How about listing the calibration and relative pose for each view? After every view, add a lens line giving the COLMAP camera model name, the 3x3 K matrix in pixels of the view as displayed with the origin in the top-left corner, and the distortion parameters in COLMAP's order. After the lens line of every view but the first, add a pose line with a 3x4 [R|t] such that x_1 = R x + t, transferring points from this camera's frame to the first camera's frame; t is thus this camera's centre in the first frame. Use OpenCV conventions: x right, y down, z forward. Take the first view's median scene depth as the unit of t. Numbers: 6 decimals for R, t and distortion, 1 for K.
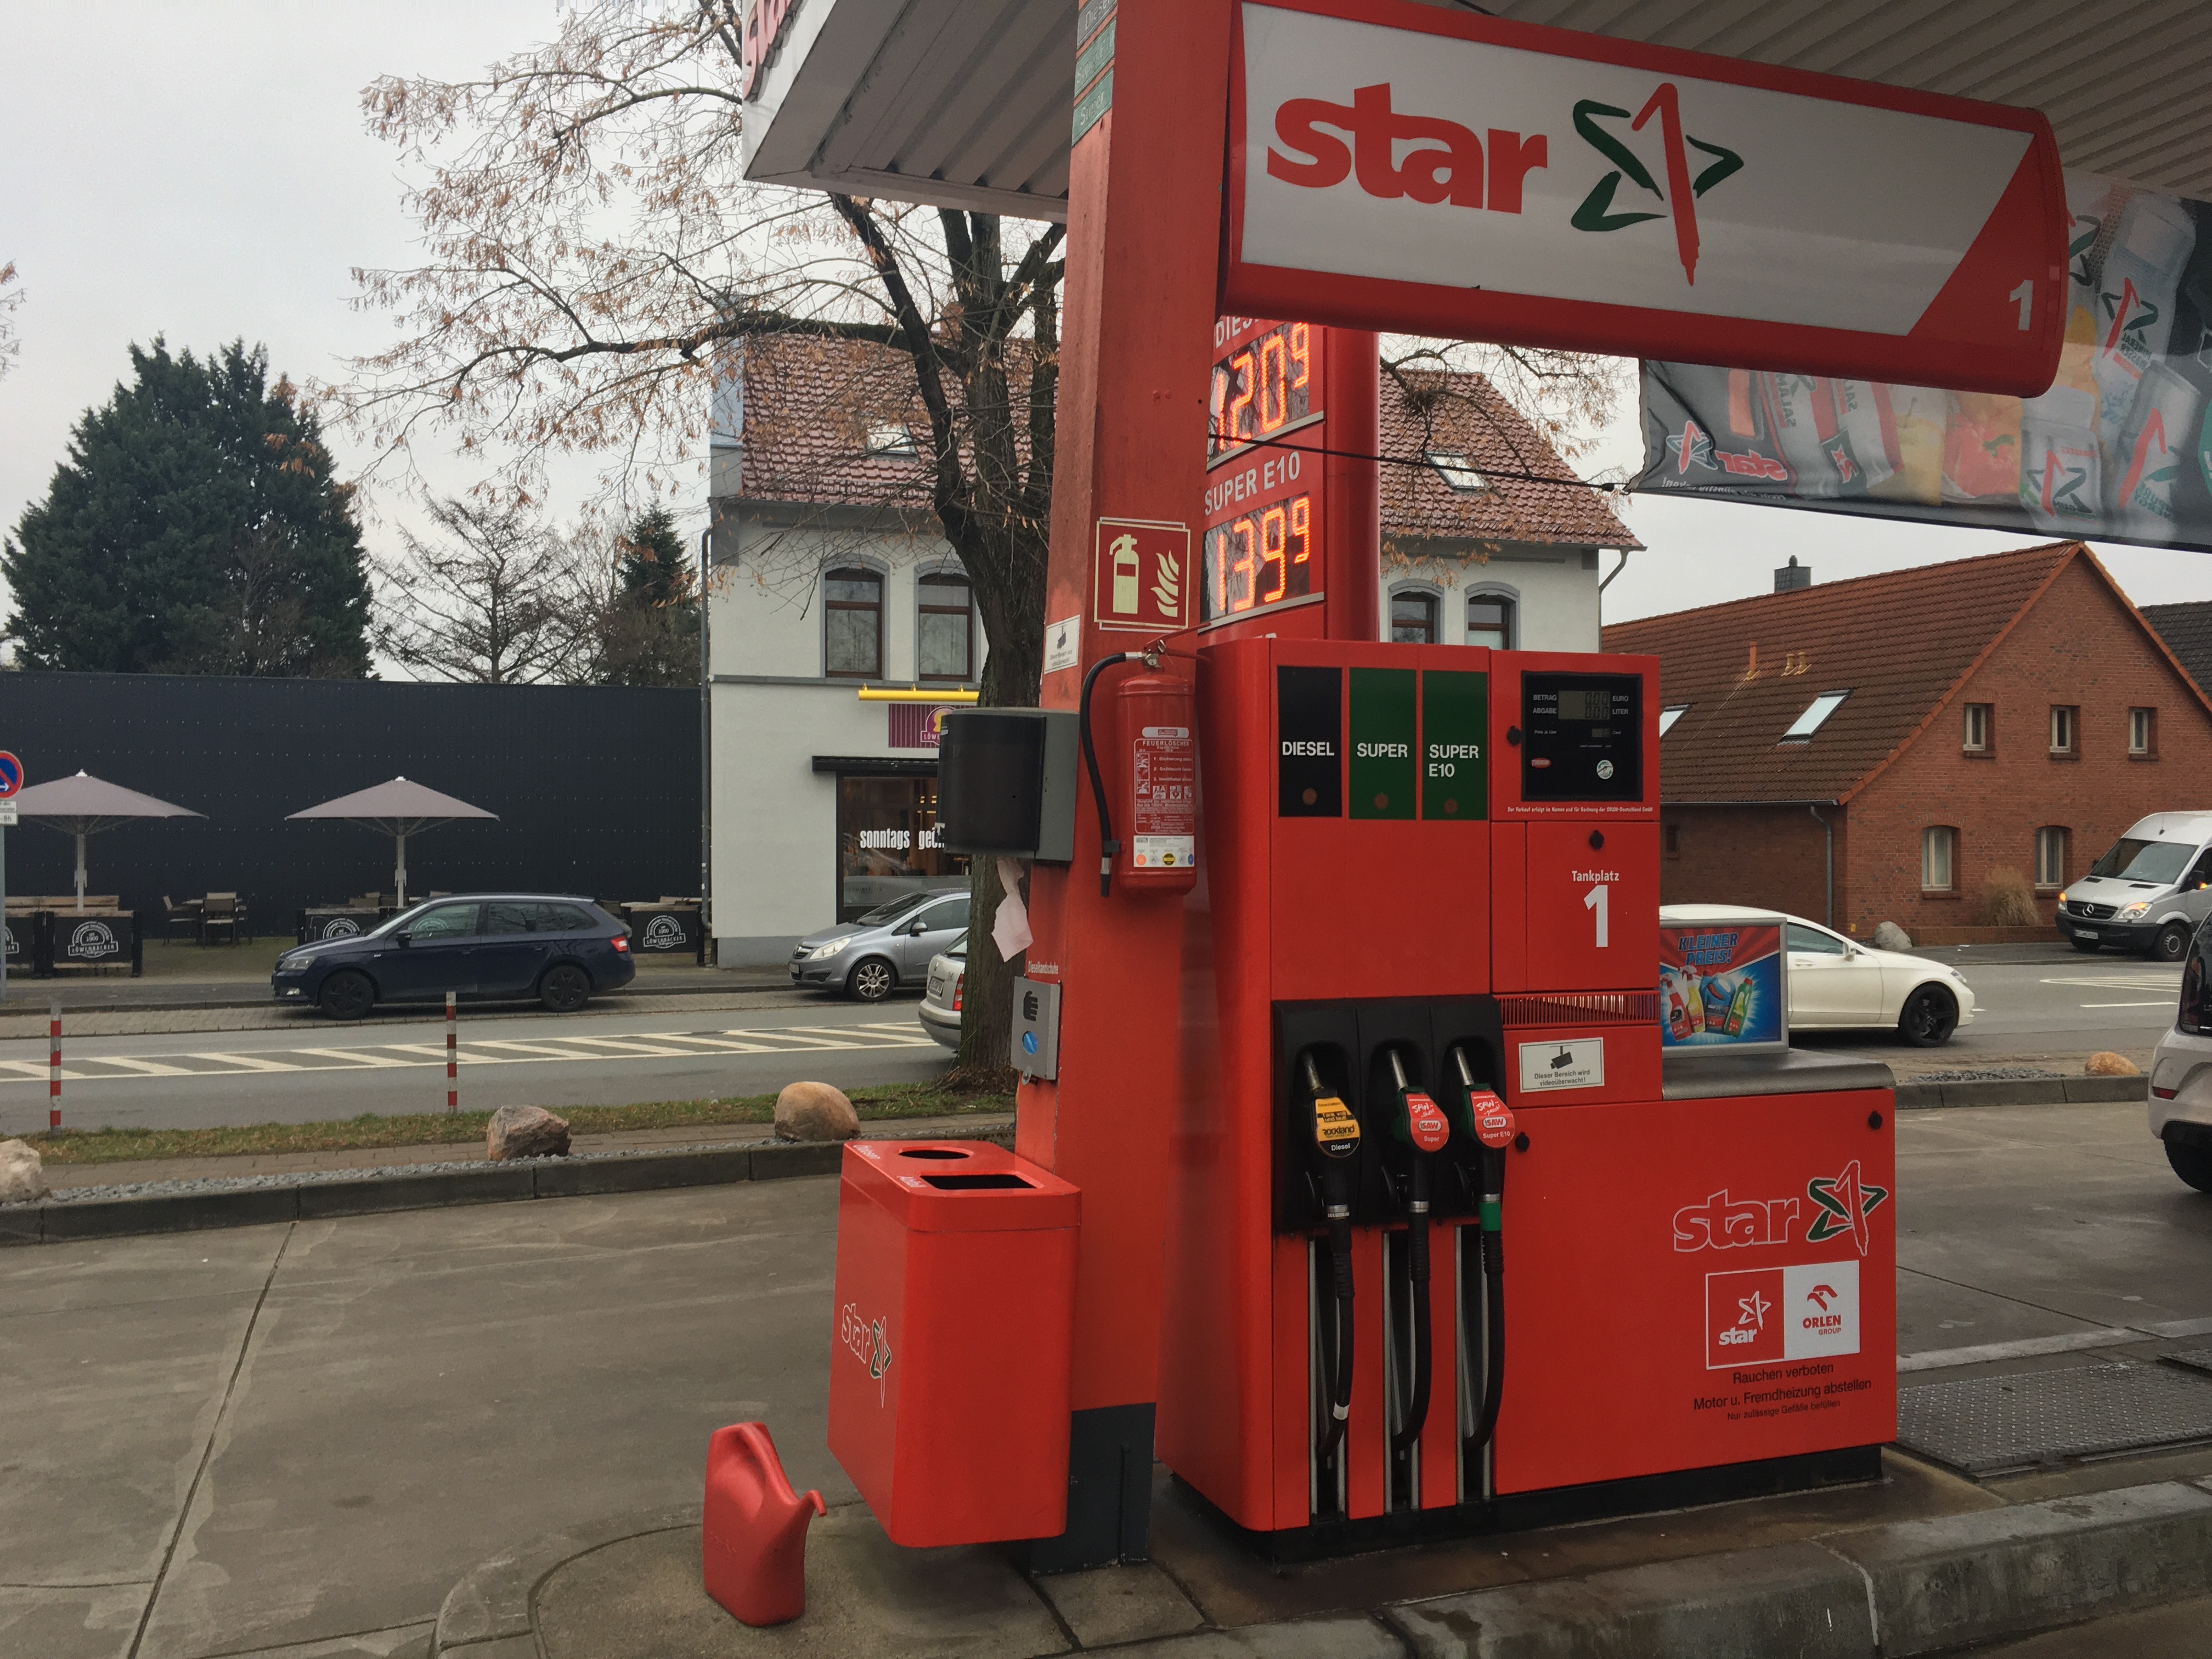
lens RADIAL K [[1873.6, 0, 1105.0], [0, 1873.6, 832.8], [0, 0, 1]] dist [0.005469, 0.014767]
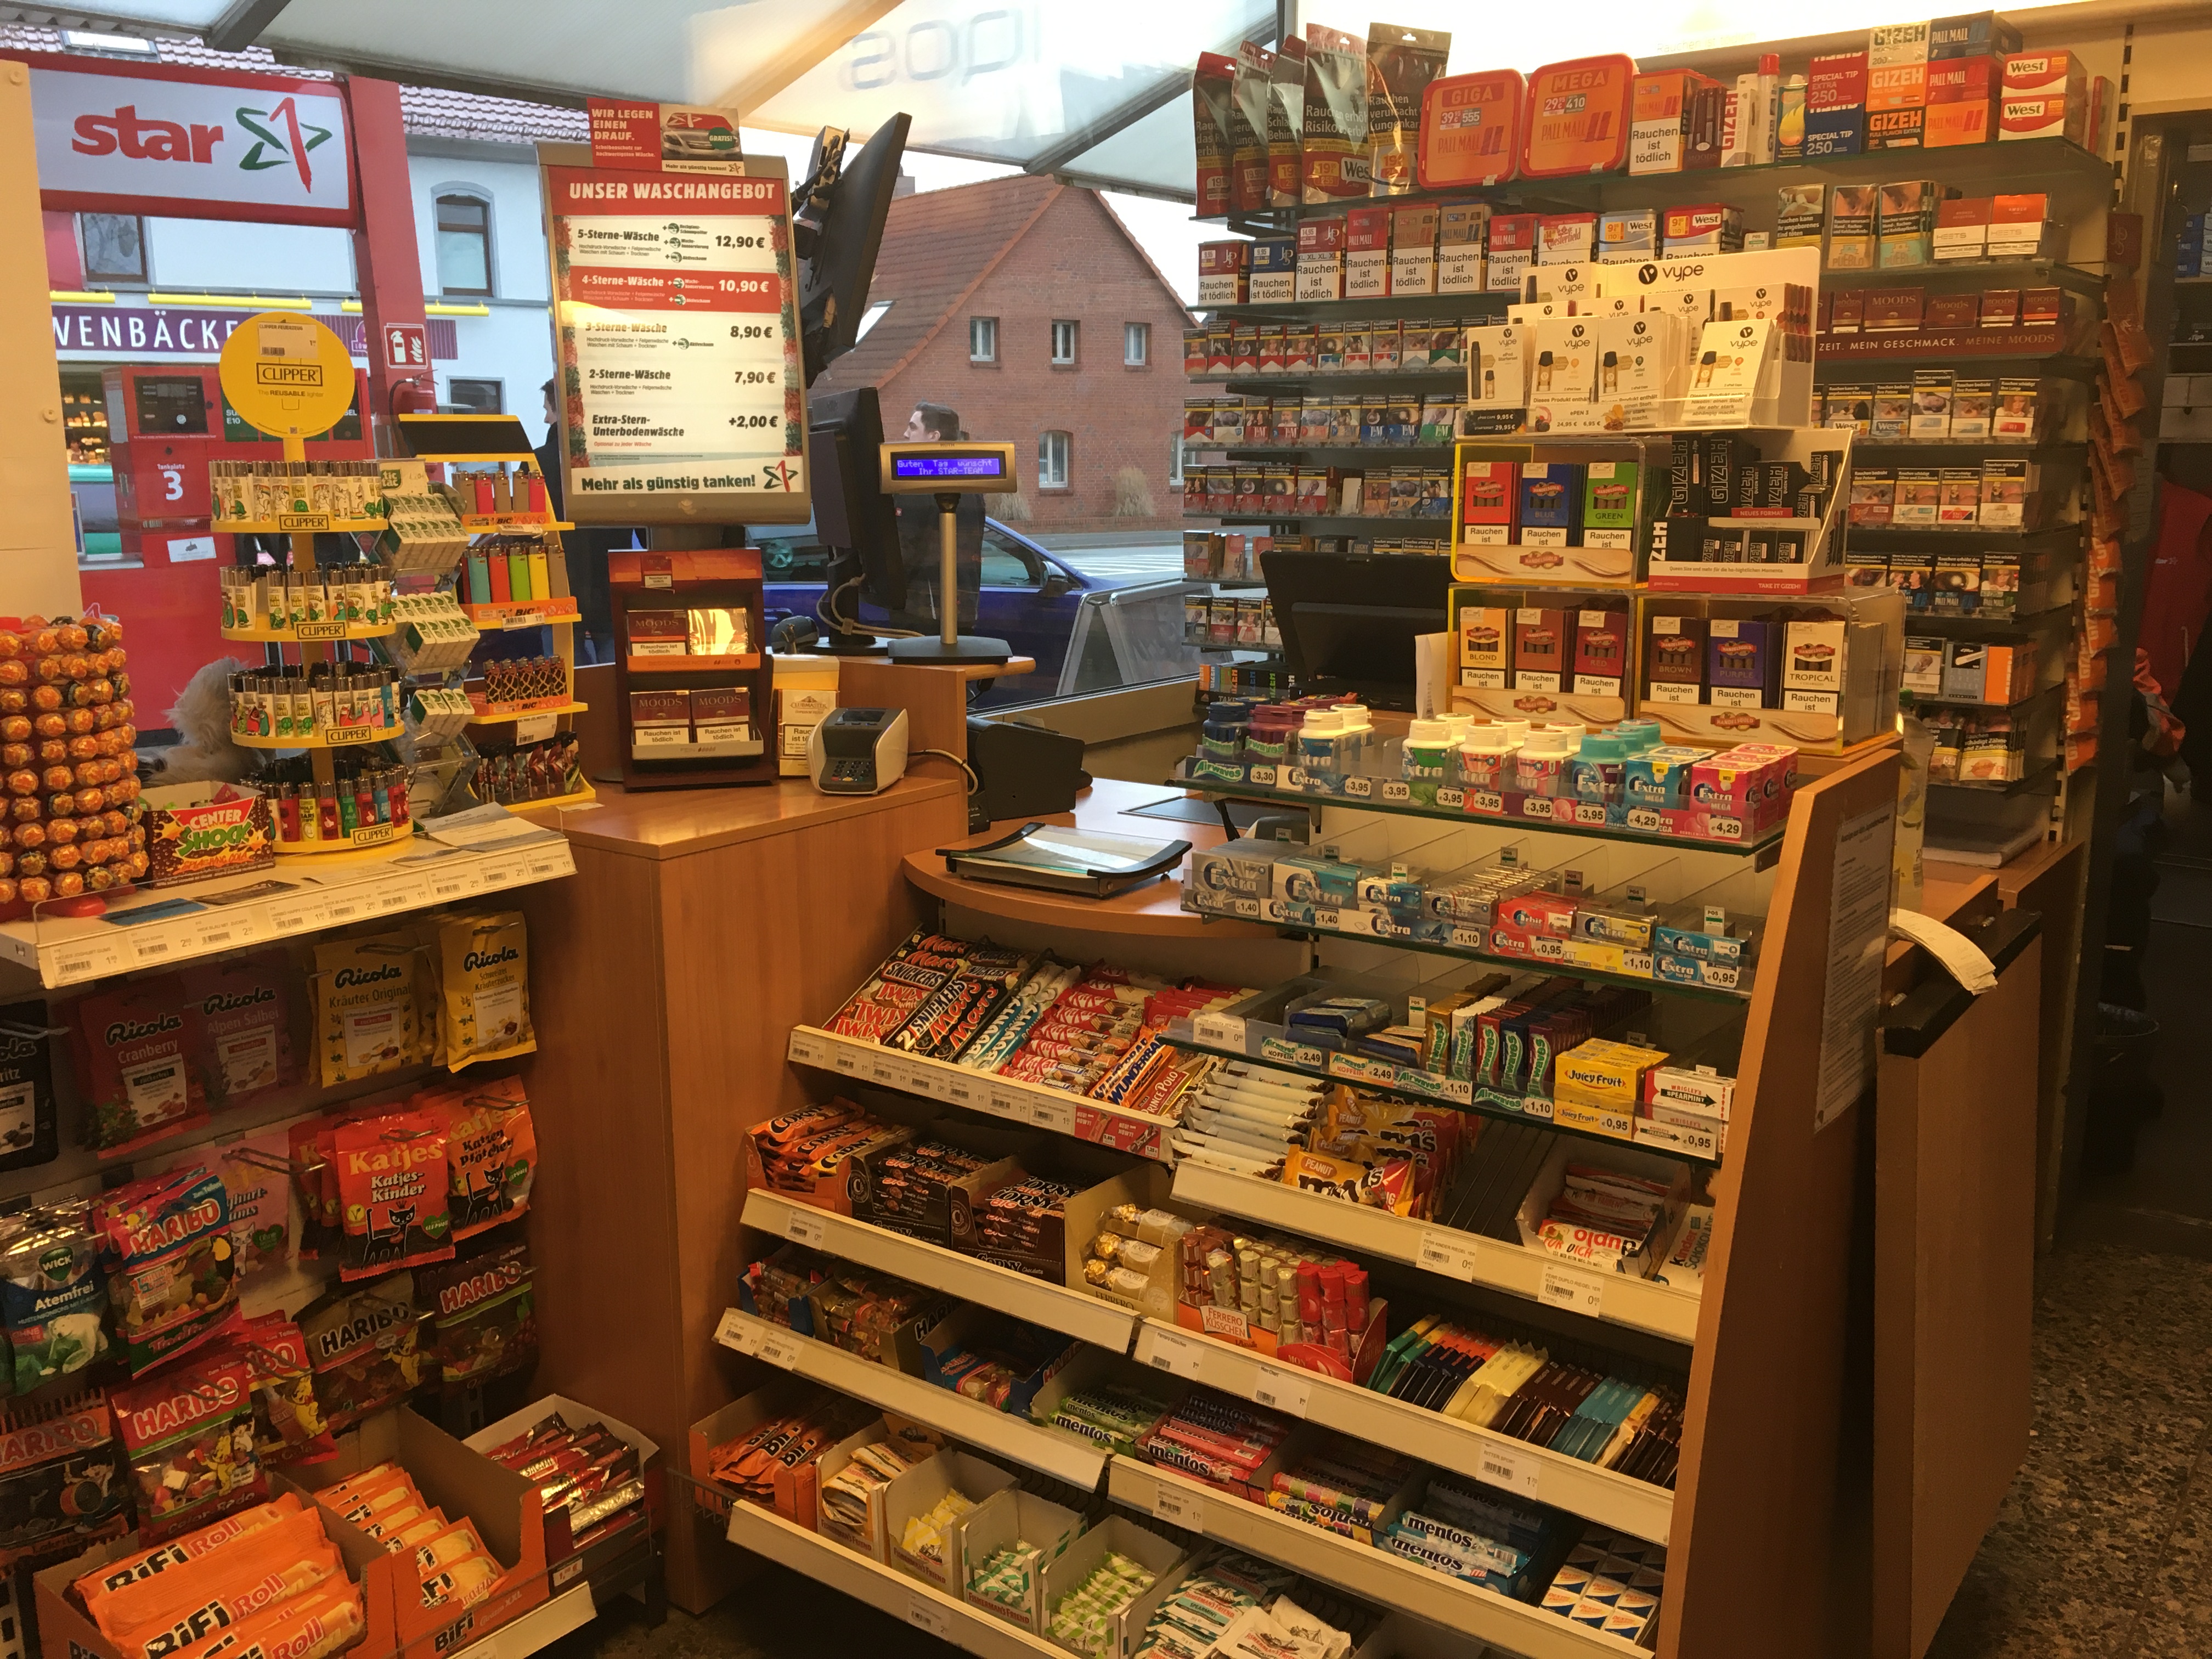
lens RADIAL K [[1873.6, 0, 1111.3], [0, 1873.6, 824.3], [0, 0, 1]] dist [0.005469, 0.014767]
pose [[0.900797, -0.081170, 0.426588, 0.163907], [-0.009174, 0.978598, 0.205578, -0.027093], [-0.434144, -0.189097, 0.880773, -1.573135]]
